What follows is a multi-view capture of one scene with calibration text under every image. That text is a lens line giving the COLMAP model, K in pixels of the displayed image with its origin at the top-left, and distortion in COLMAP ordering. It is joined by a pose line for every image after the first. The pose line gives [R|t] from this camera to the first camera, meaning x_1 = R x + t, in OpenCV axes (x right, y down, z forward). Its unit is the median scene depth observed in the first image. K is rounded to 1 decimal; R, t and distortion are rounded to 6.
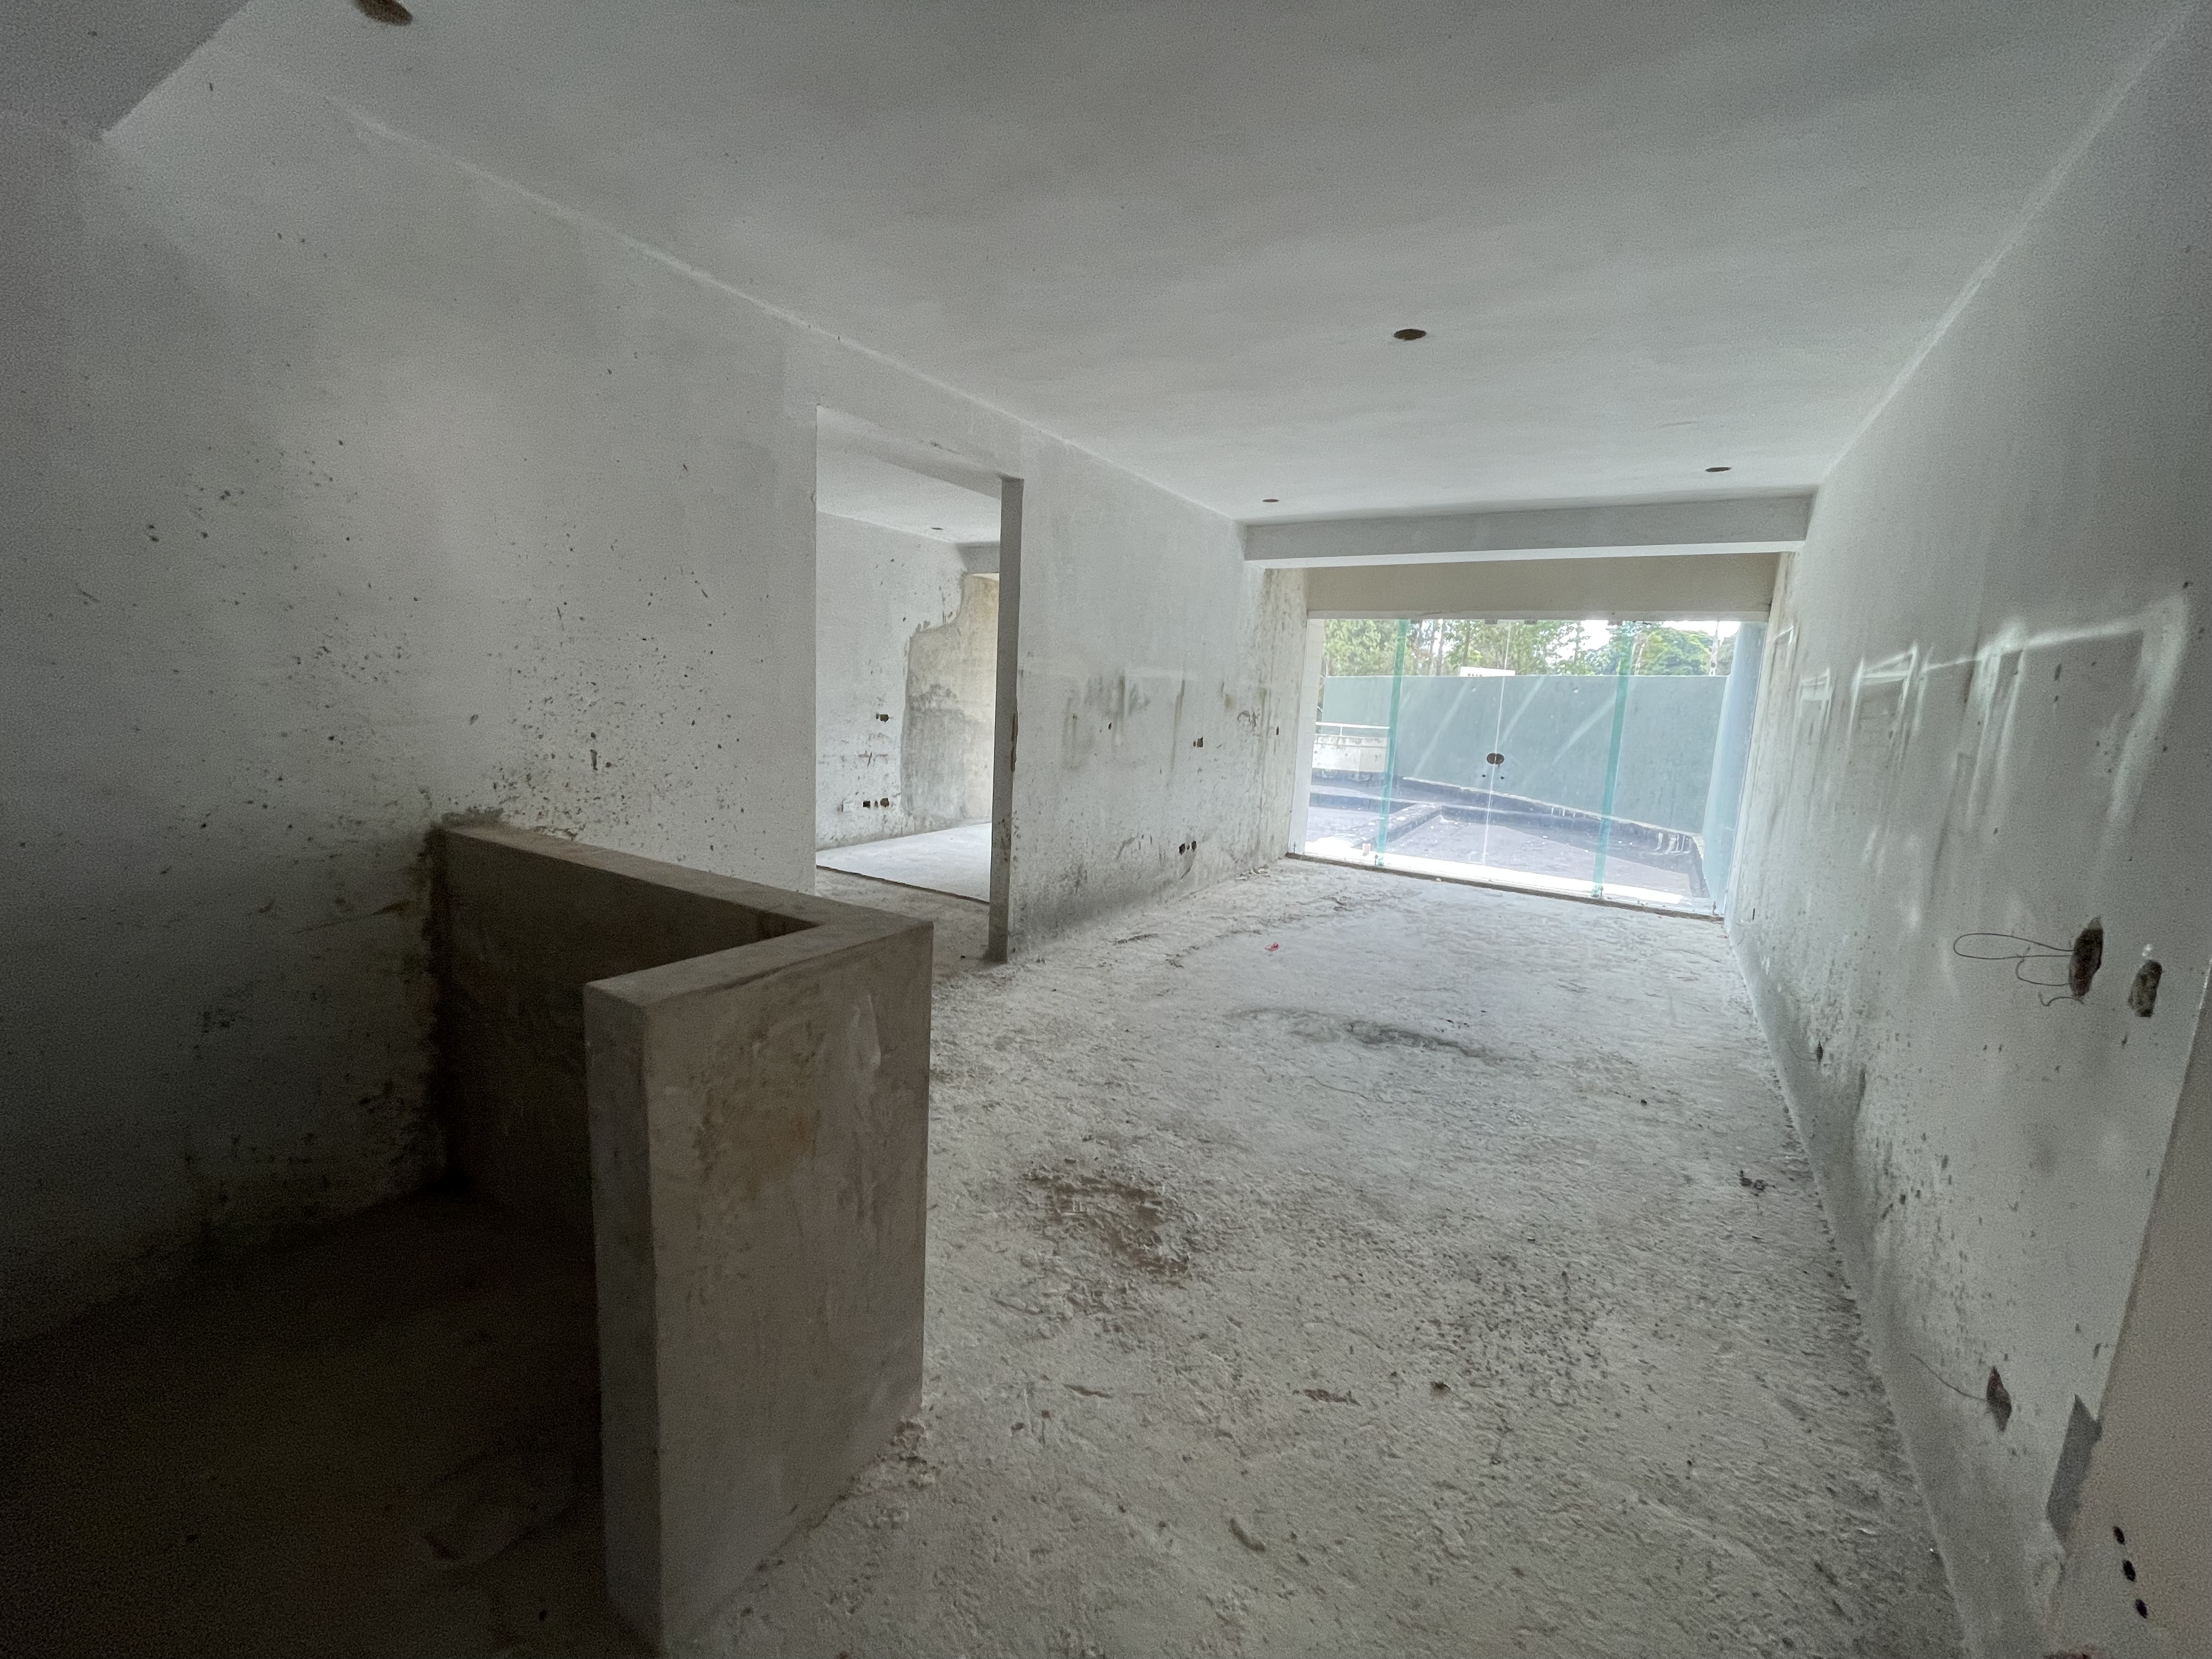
lens RADIAL K [[892.9, 0, 1110.6], [0, 892.9, 823.2], [0, 0, 1]] dist [-0.002723, -0.000112]
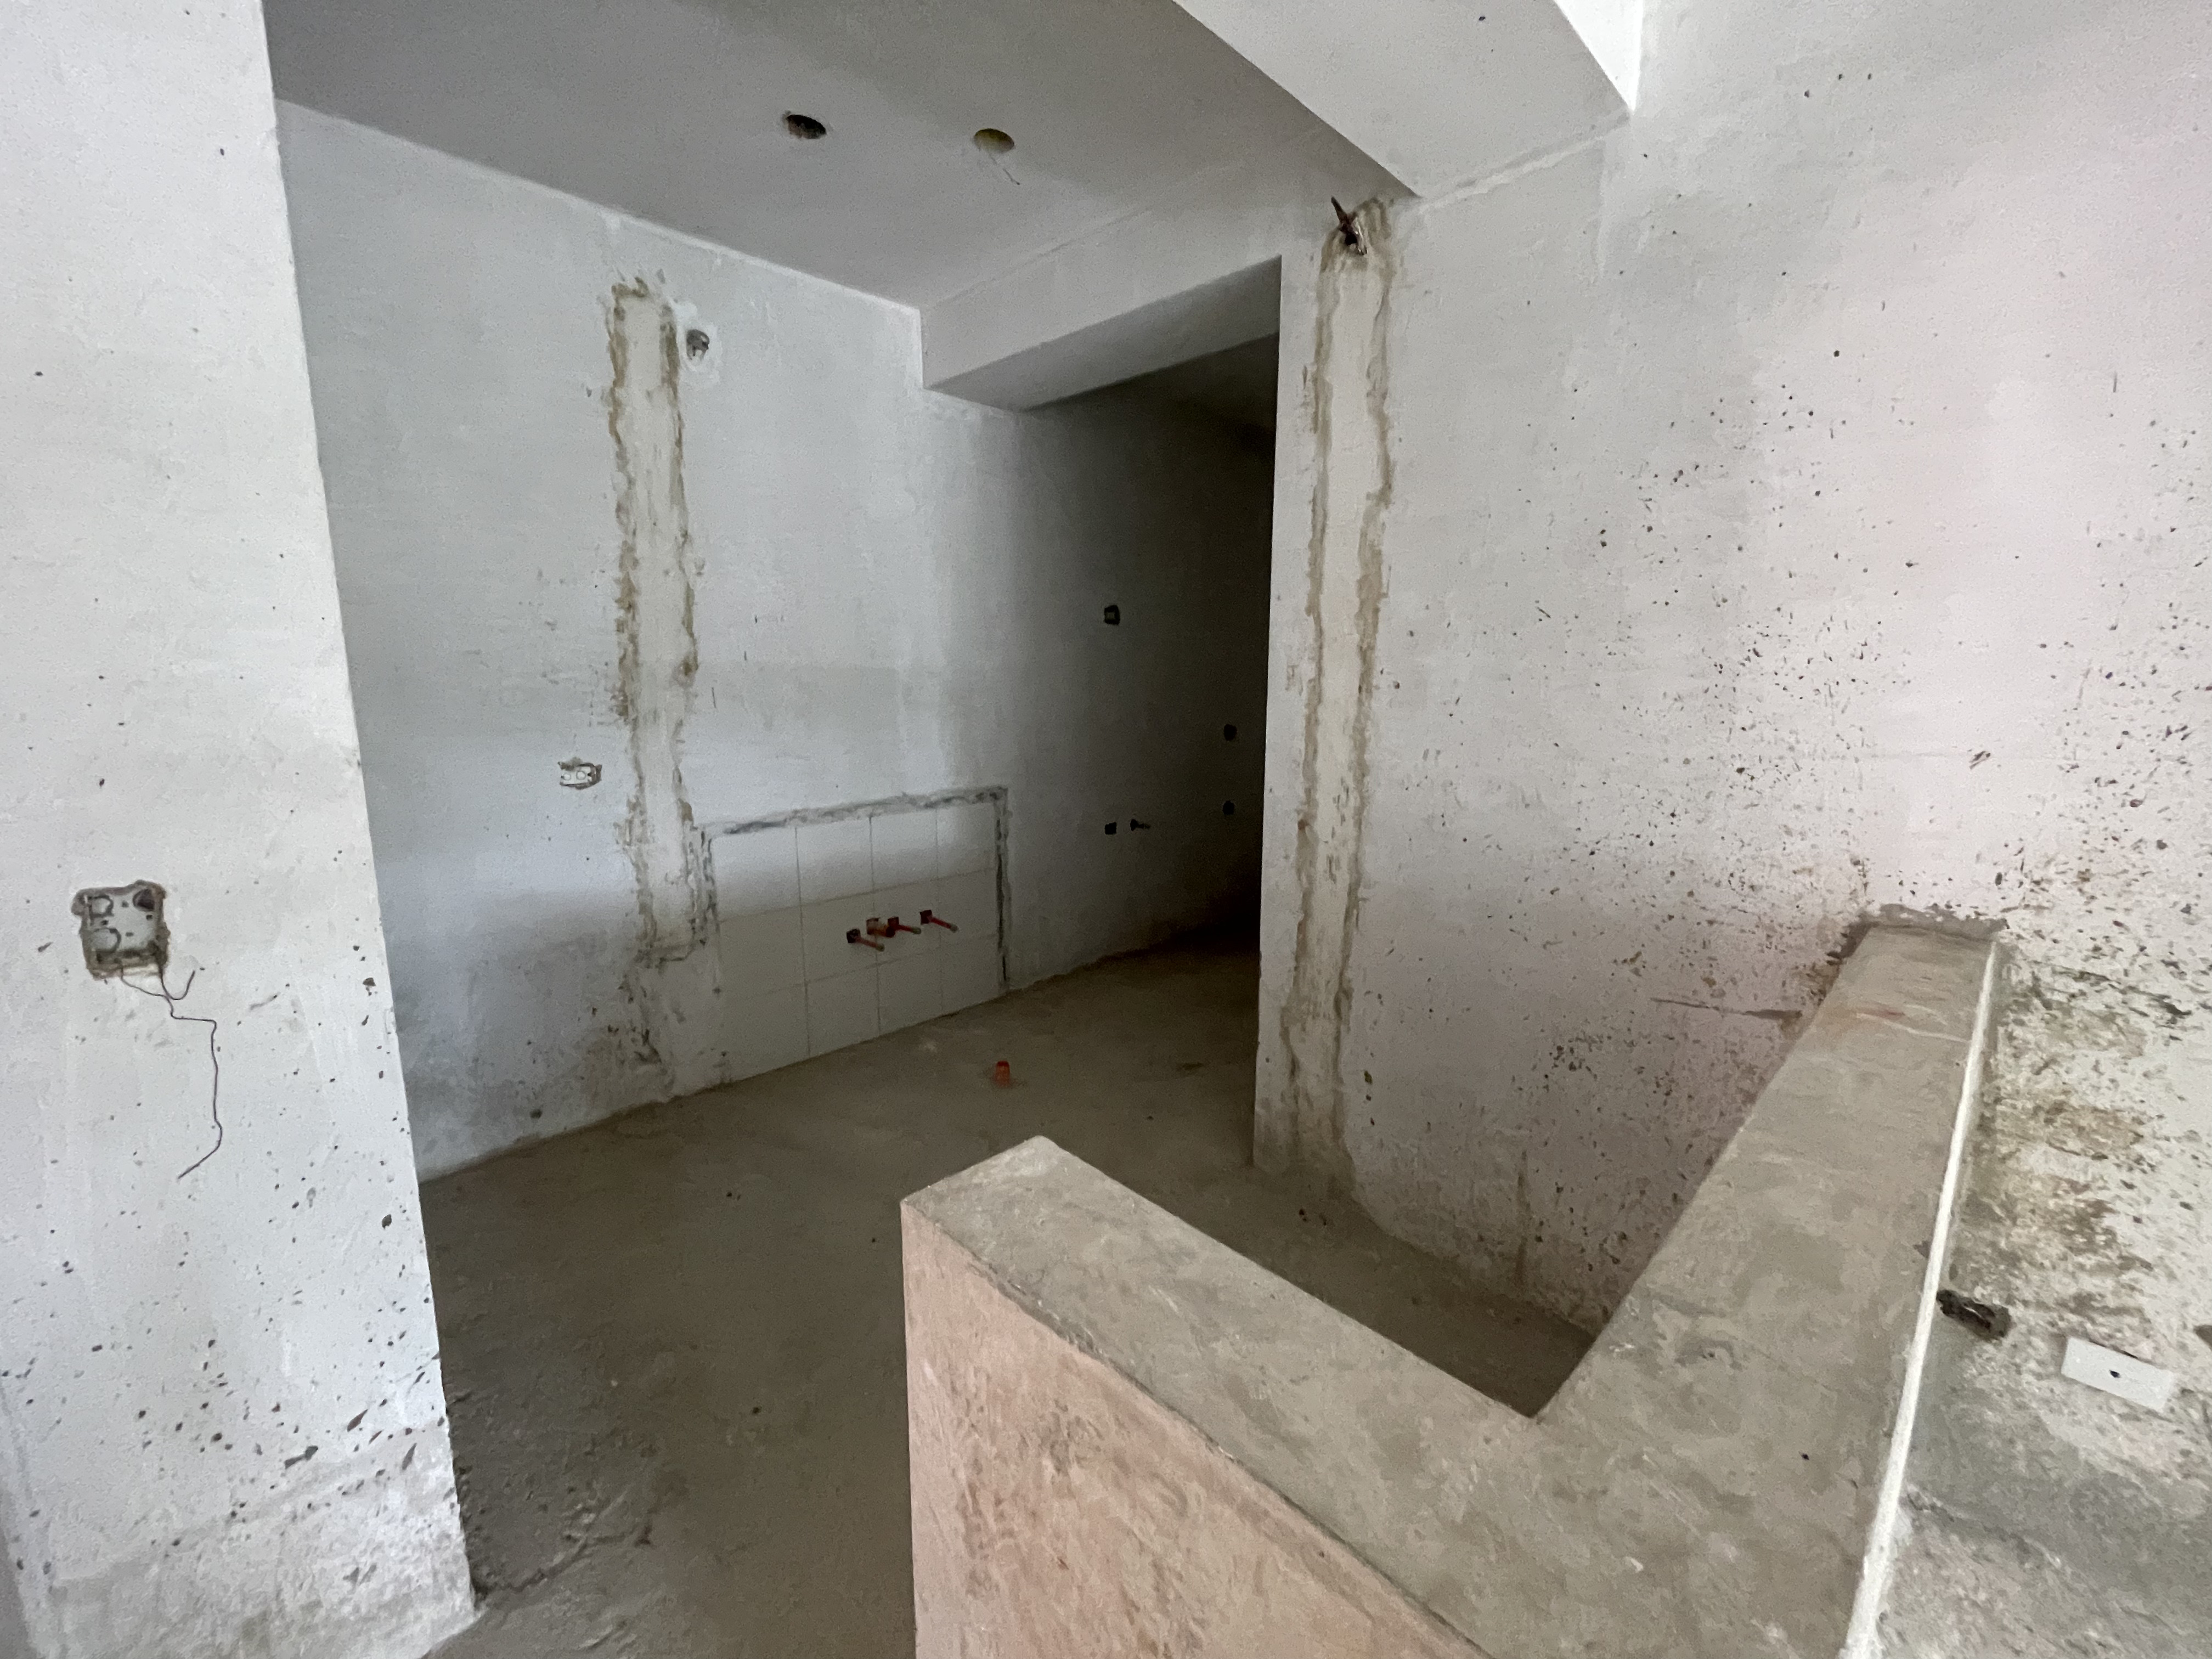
lens RADIAL K [[892.9, 0, 1111.3], [0, 892.9, 821.1], [0, 0, 1]] dist [-0.002723, -0.000112]
pose [[-0.246535, 0.110323, -0.962834, -0.011499], [-0.165919, 0.974026, 0.154090, -0.079587], [0.954825, 0.197741, -0.221827, 0.648997]]
